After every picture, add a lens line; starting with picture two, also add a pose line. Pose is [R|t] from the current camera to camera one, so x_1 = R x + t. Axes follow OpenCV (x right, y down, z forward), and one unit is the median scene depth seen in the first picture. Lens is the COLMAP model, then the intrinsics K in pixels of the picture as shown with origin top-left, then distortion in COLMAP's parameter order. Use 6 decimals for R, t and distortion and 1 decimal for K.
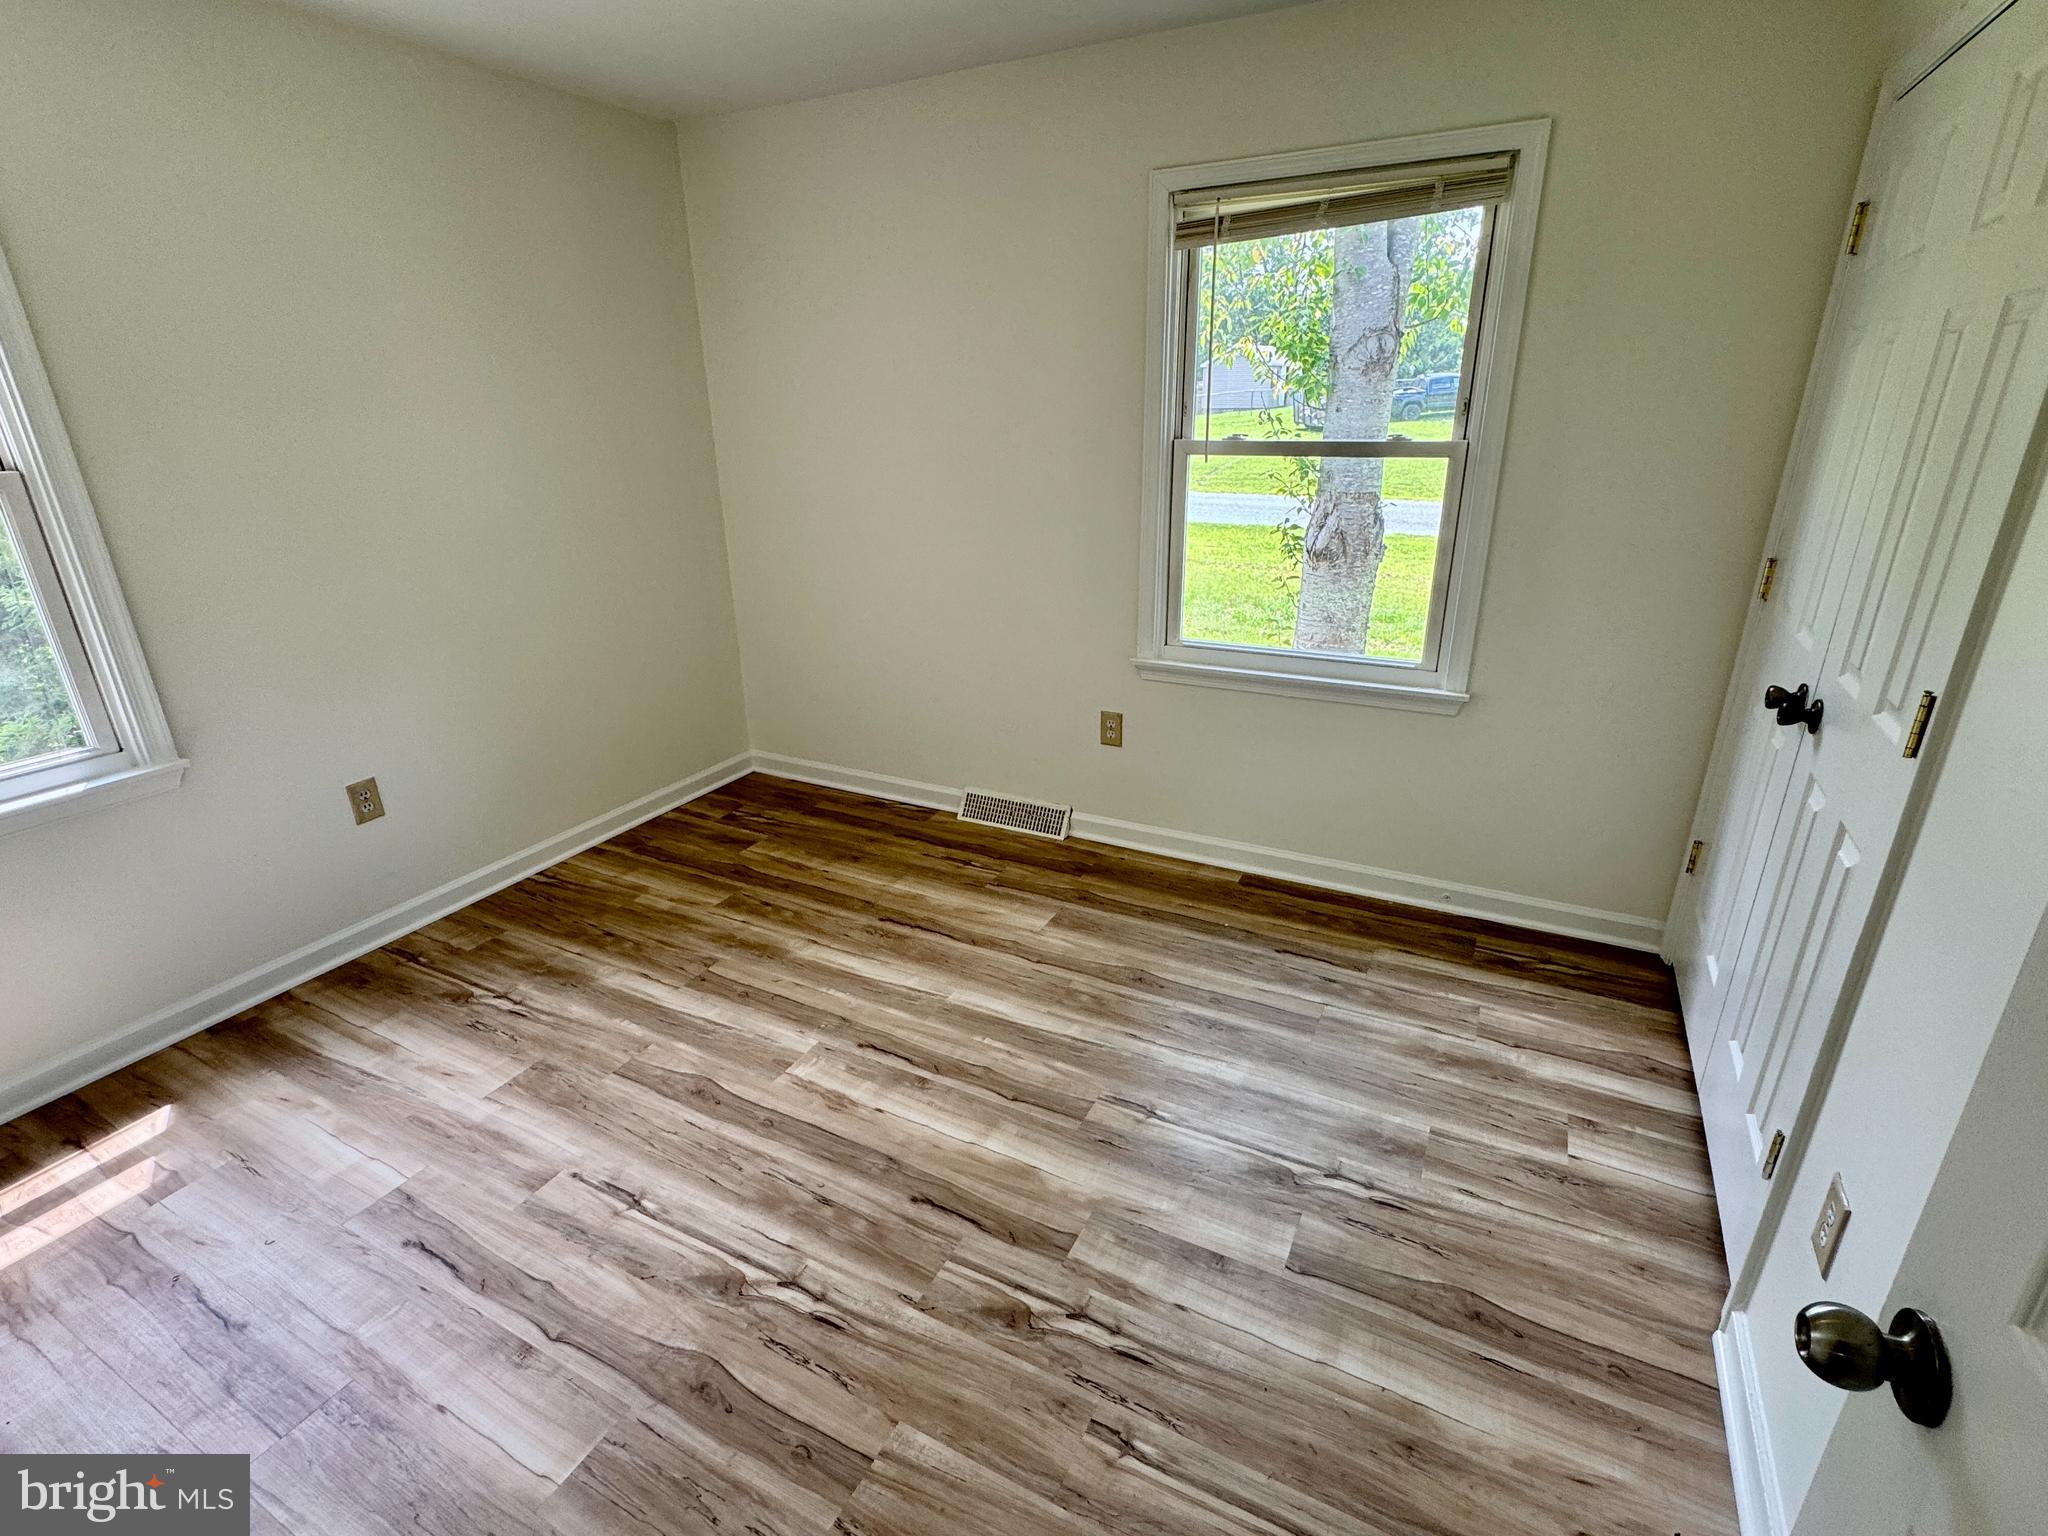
lens RADIAL K [[988.7, 0, 1020.6], [0, 988.7, 773.4], [0, 0, 1]] dist [-0.002695, -0.001431]
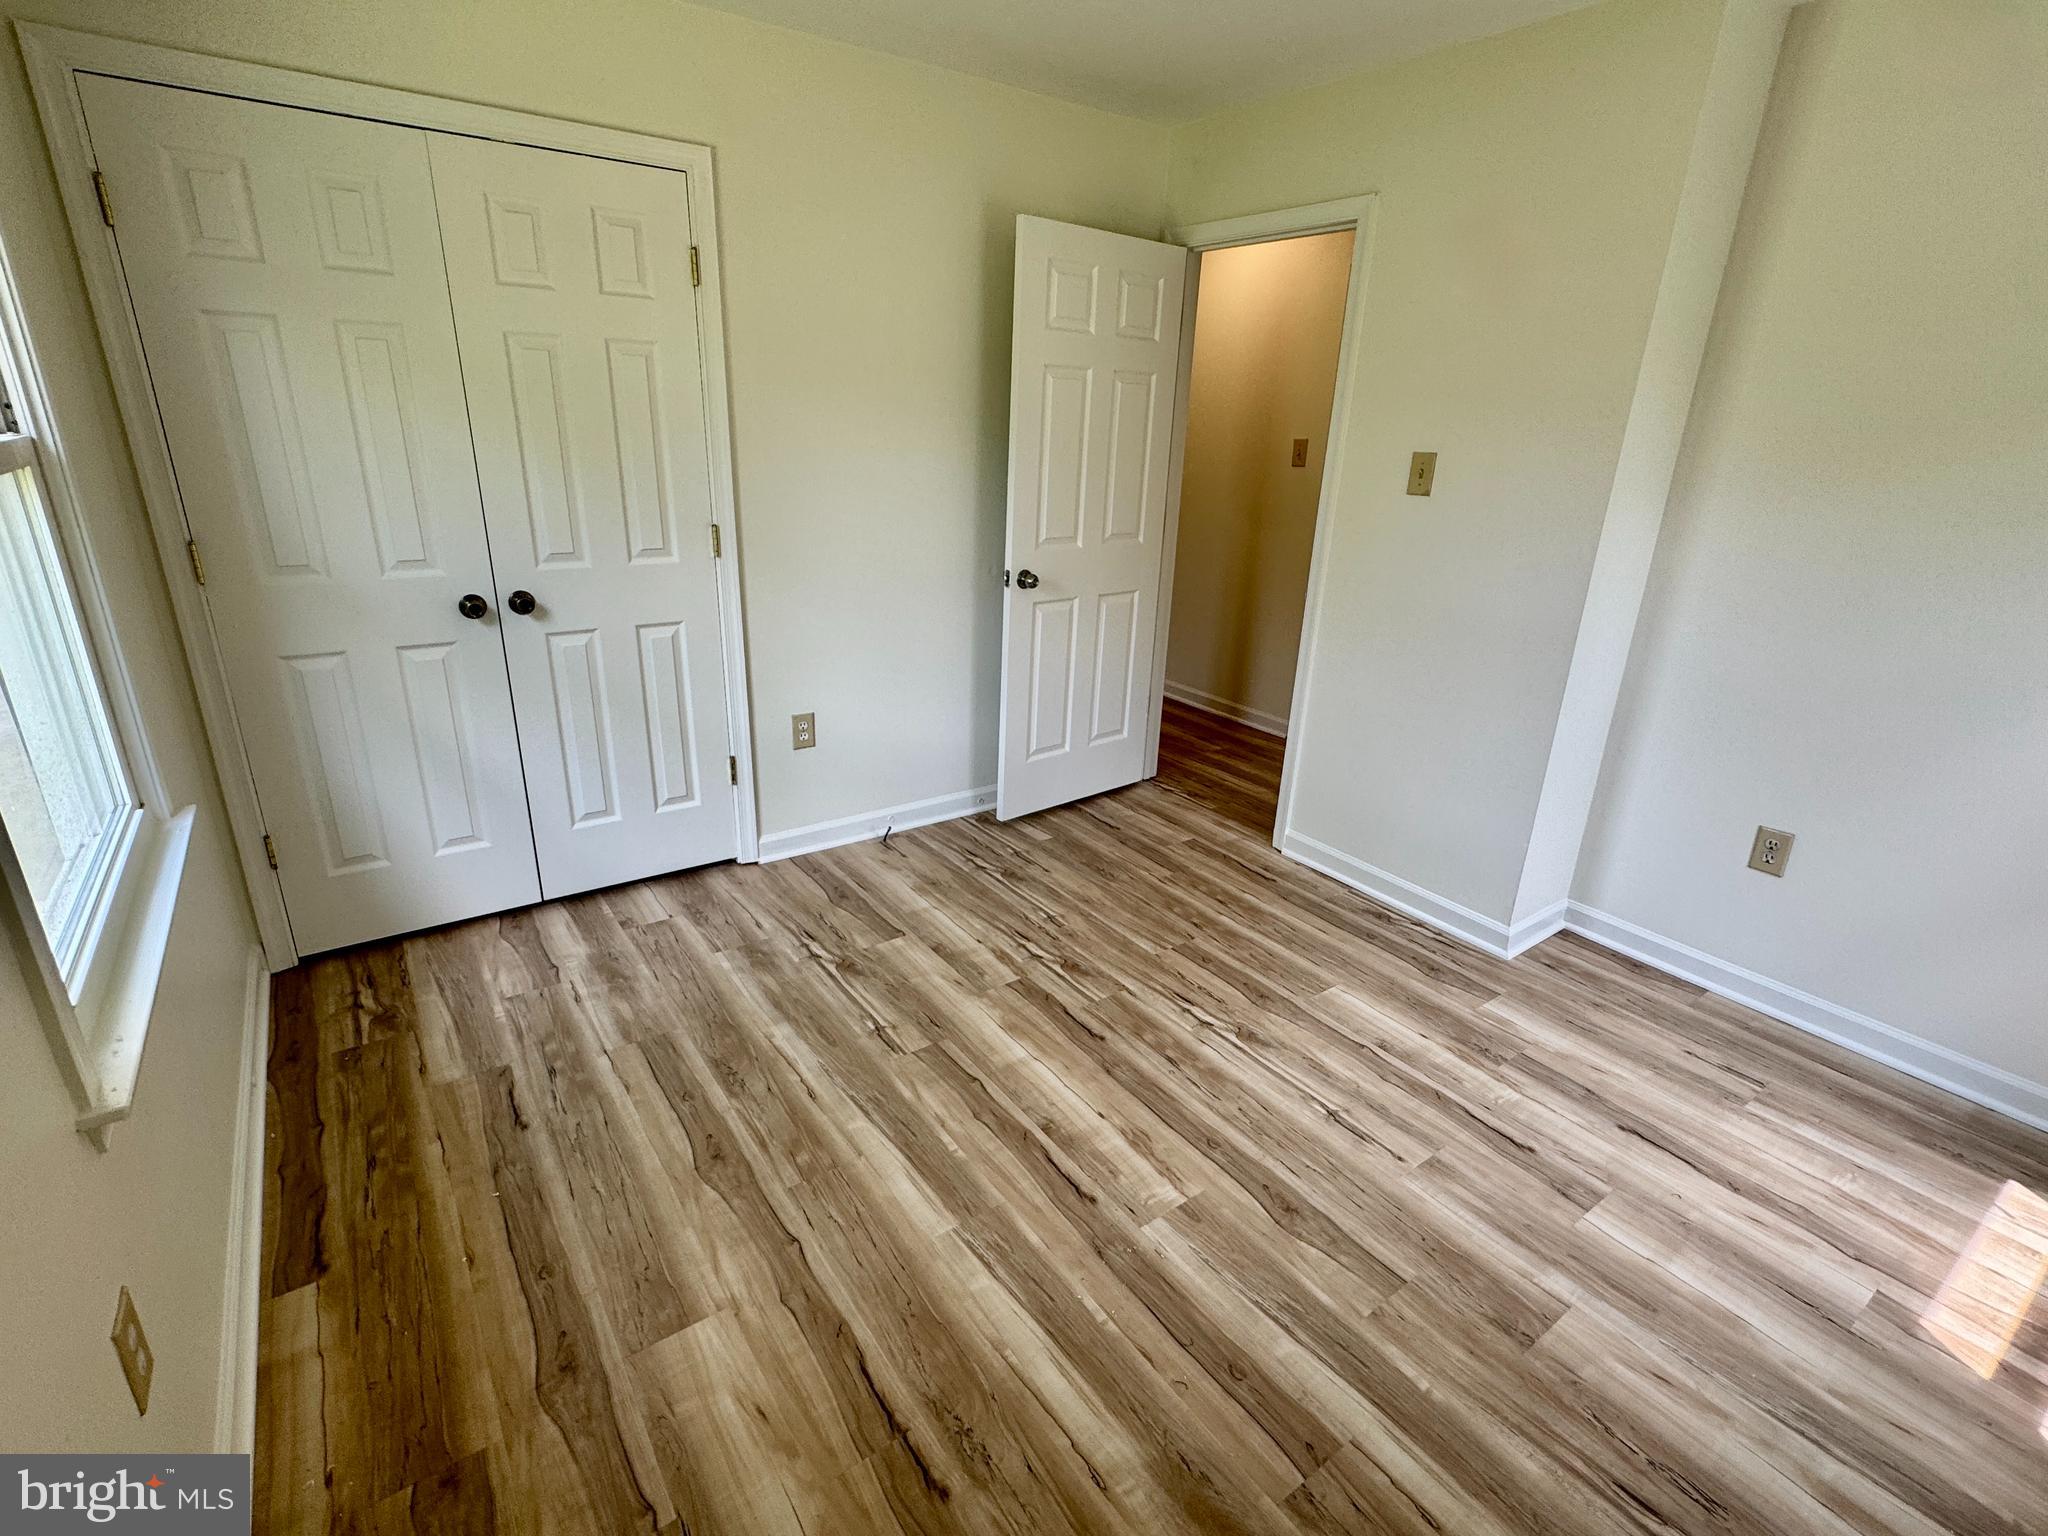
lens RADIAL K [[944.4, 0, 1024.0], [0, 944.4, 768.0], [0, 0, 1]] dist [-0.003163, -0.000617]
pose [[-0.893072, -0.171357, 0.416004, -0.406866], [0.142434, 0.769391, 0.622696, -0.523993], [-0.426774, 0.615365, -0.662715, 1.445168]]
